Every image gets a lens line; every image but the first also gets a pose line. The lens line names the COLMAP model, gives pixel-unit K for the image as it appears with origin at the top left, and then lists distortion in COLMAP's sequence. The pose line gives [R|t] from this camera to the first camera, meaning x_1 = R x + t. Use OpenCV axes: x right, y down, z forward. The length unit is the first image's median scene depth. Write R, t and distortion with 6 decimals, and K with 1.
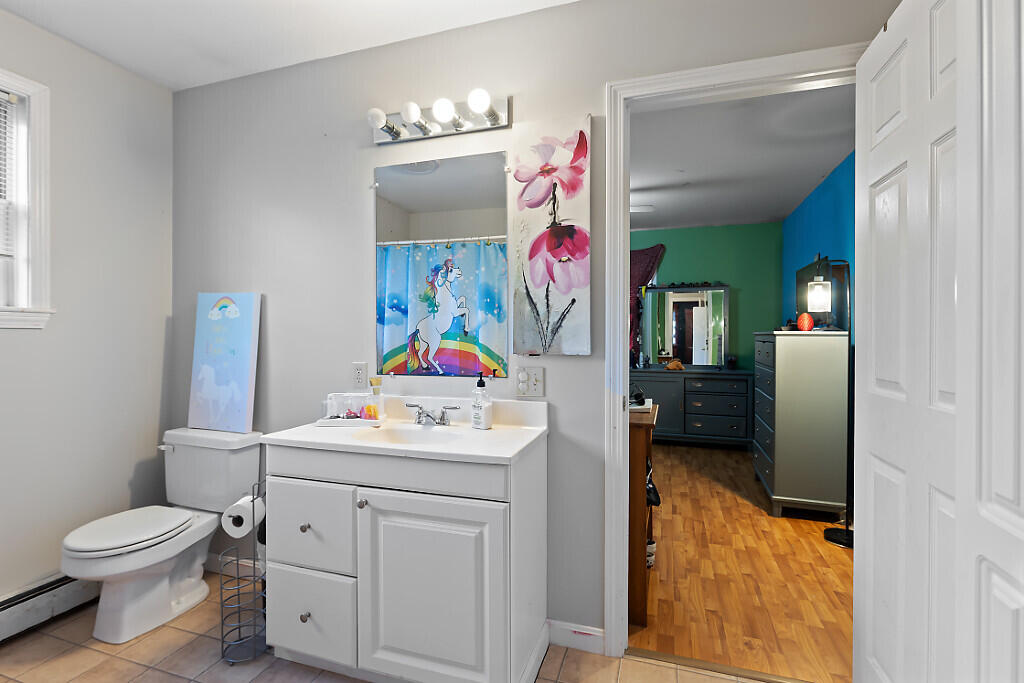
lens RADIAL K [[465.7, 0, 514.3], [0, 465.7, 338.5], [0, 0, 1]] dist [-0.000831, -0.000377]
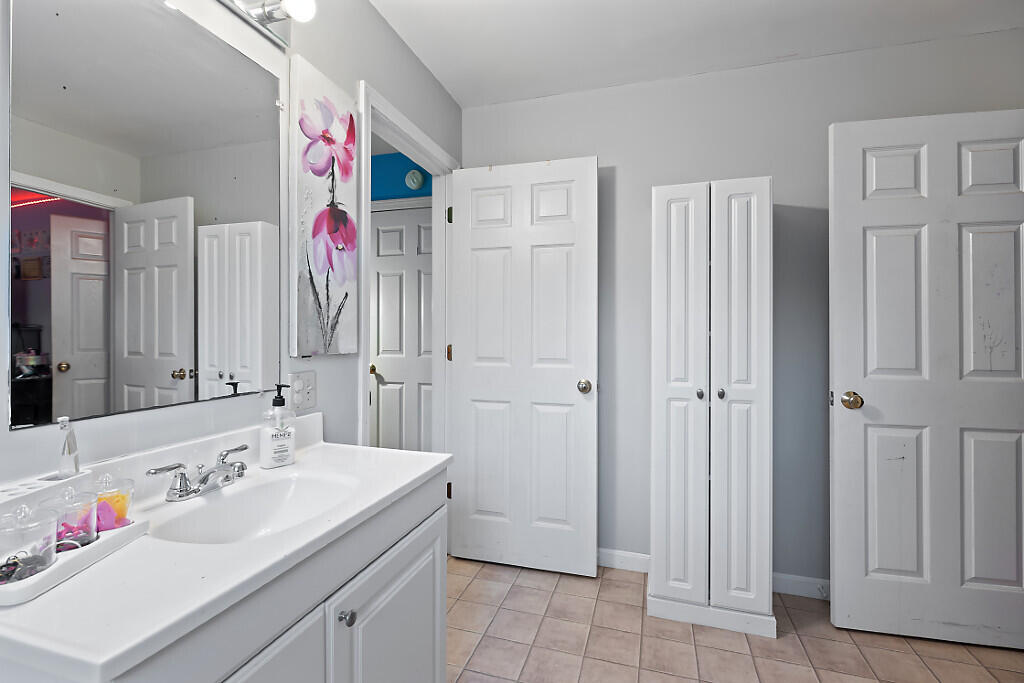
lens RADIAL K [[465.7, 0, 512.8], [0, 465.7, 337.4], [0, 0, 1]] dist [-0.000831, -0.000377]
pose [[-0.003136, -0.002321, 0.999992, -0.781001], [0.005384, 0.999983, 0.002338, 0.002789], [-0.999981, 0.005391, -0.003124, 0.665913]]
